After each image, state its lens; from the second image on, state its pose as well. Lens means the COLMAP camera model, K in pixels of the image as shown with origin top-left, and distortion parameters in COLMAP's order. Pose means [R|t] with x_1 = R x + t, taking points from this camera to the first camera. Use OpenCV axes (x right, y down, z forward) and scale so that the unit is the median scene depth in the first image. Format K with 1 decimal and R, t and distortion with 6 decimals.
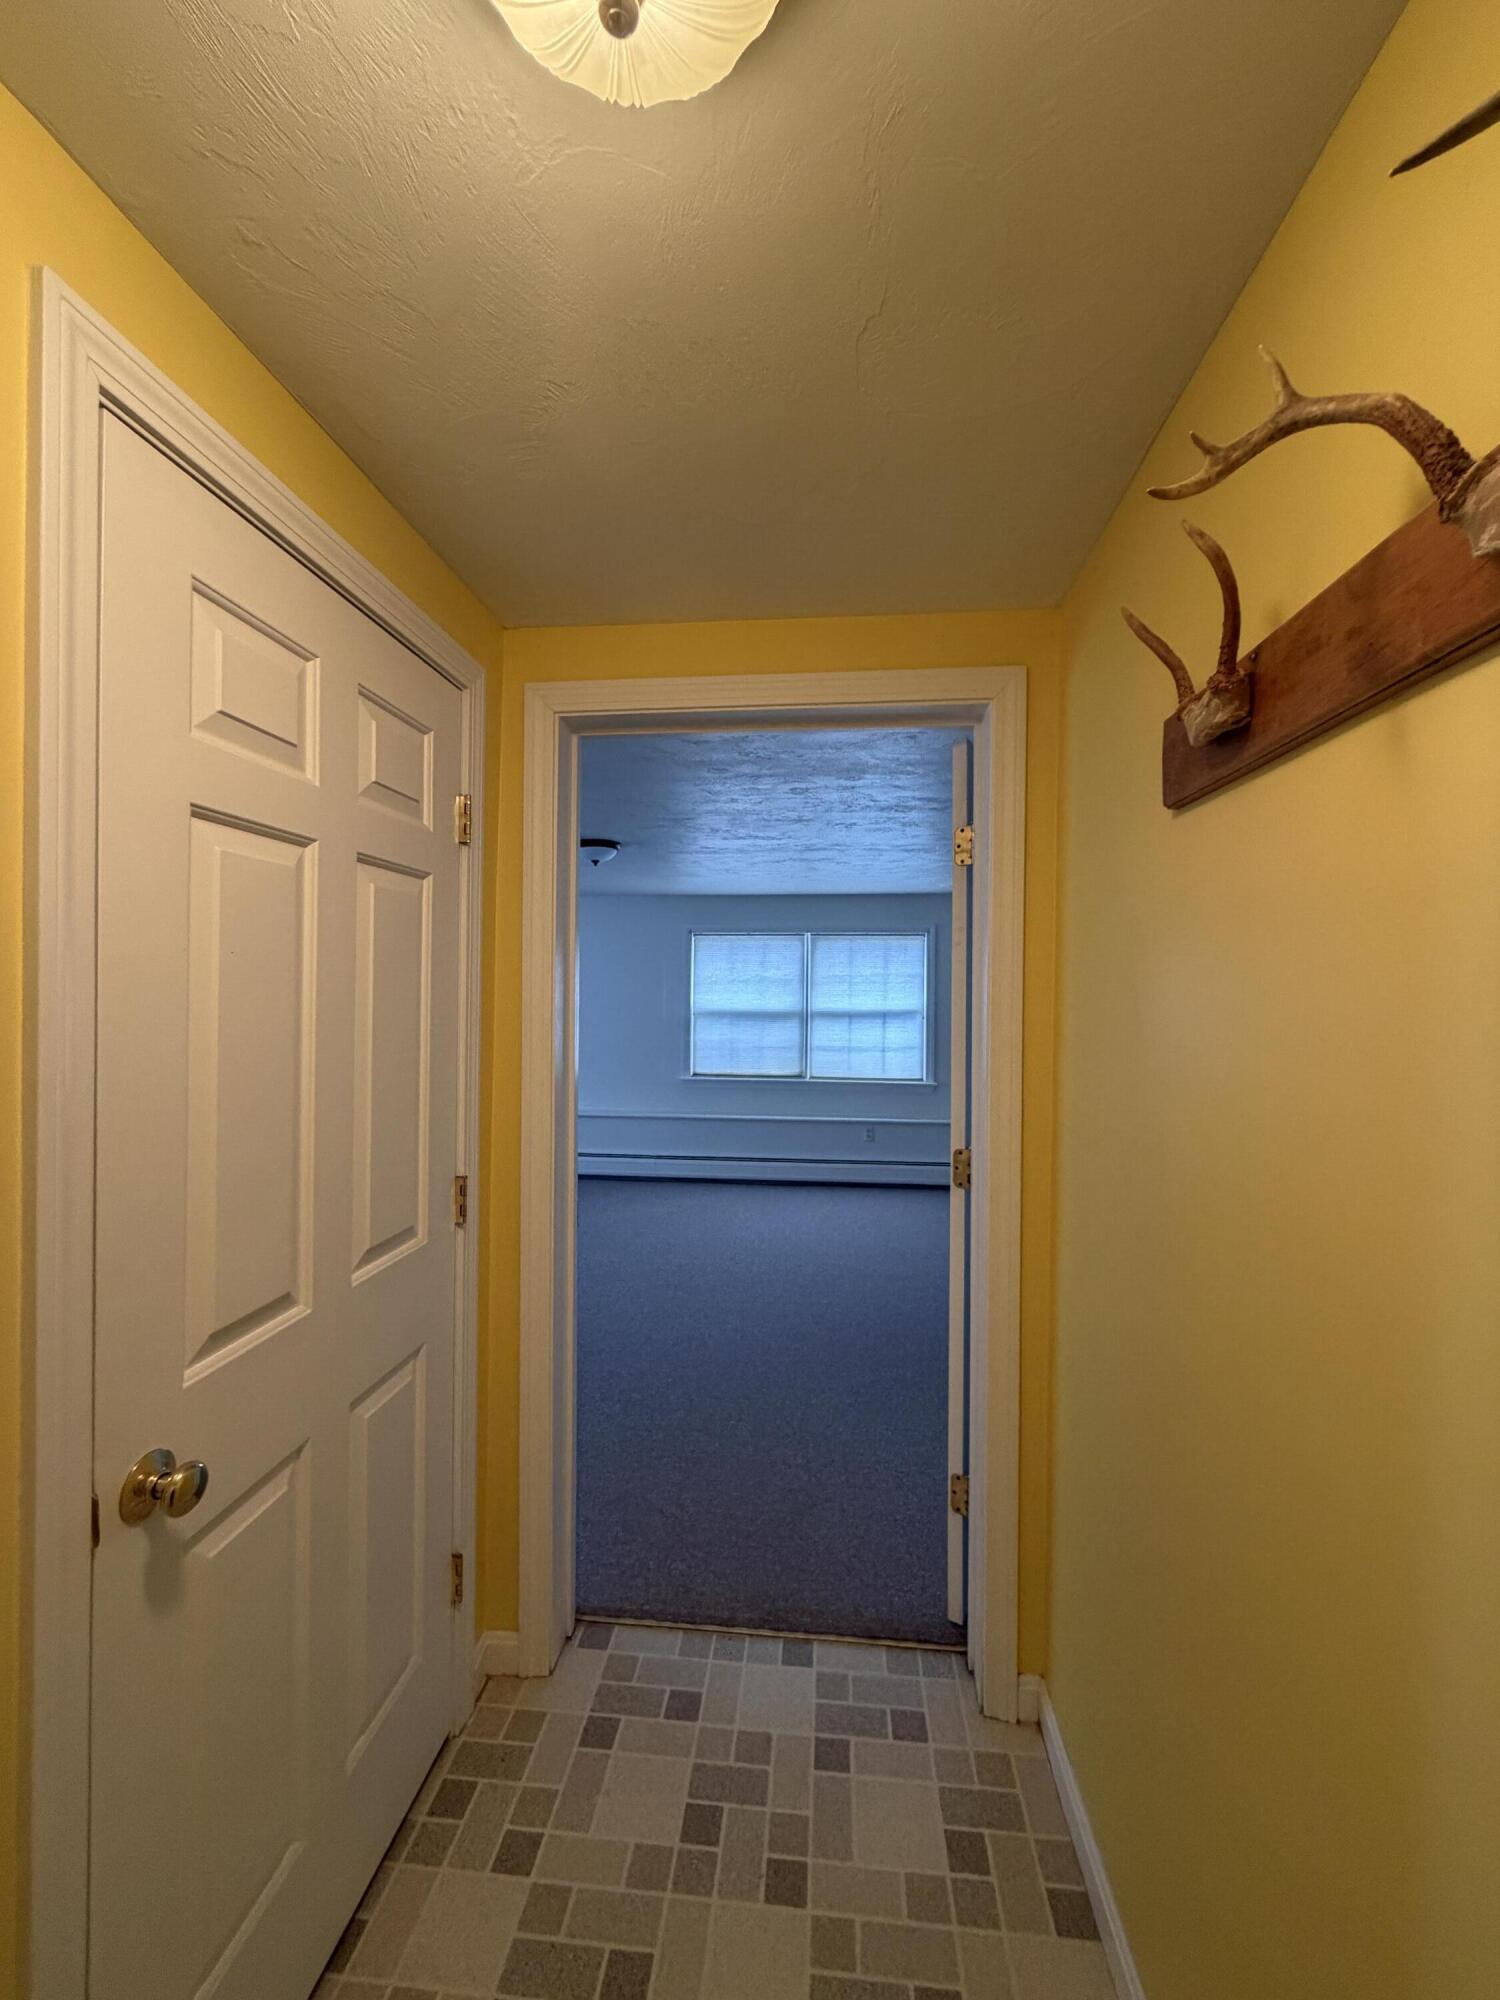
lens RADIAL K [[797.0, 0, 752.8], [0, 797.0, 996.0], [0, 0, 1]] dist [0.000268, 0.000491]
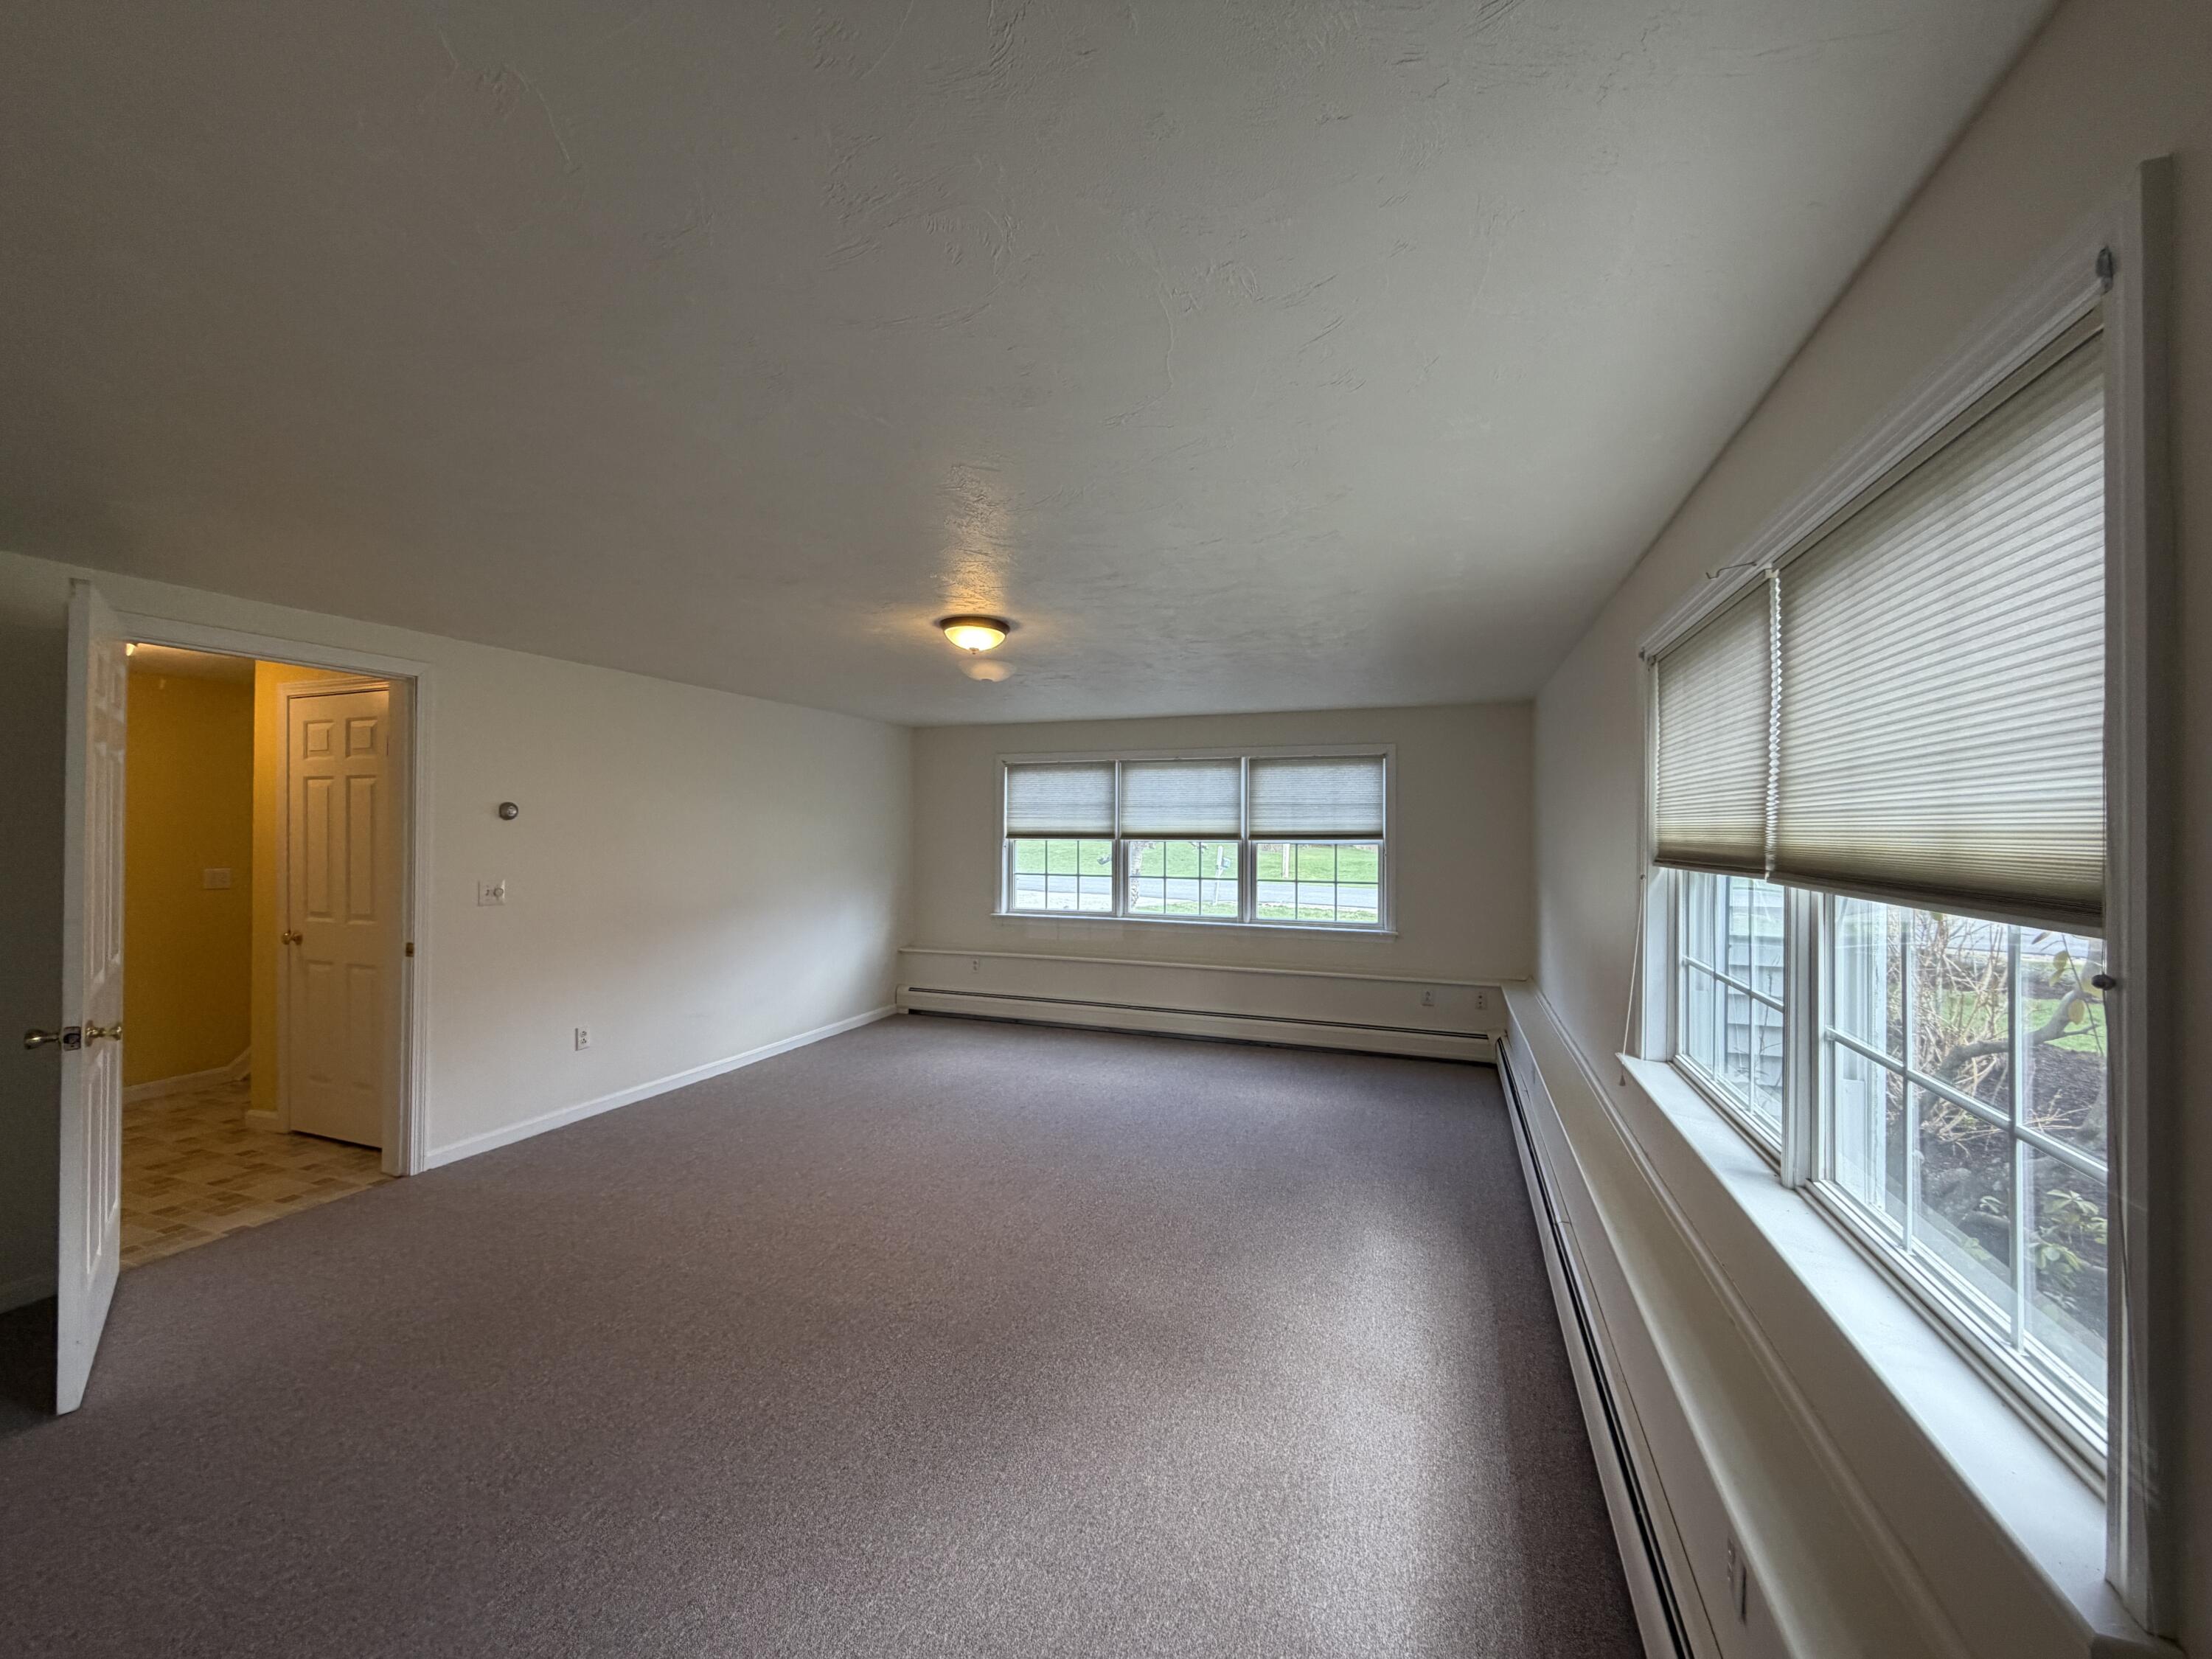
lens RADIAL K [[881.5, 0, 1101.5], [0, 881.5, 826.3], [0, 0, 1]] dist [0.000268, 0.000491]
pose [[-0.258385, -0.009514, -0.965995, 1.565192], [-0.014714, 0.999874, -0.005912, -0.012720], [0.965930, 0.012686, -0.258493, 3.673279]]
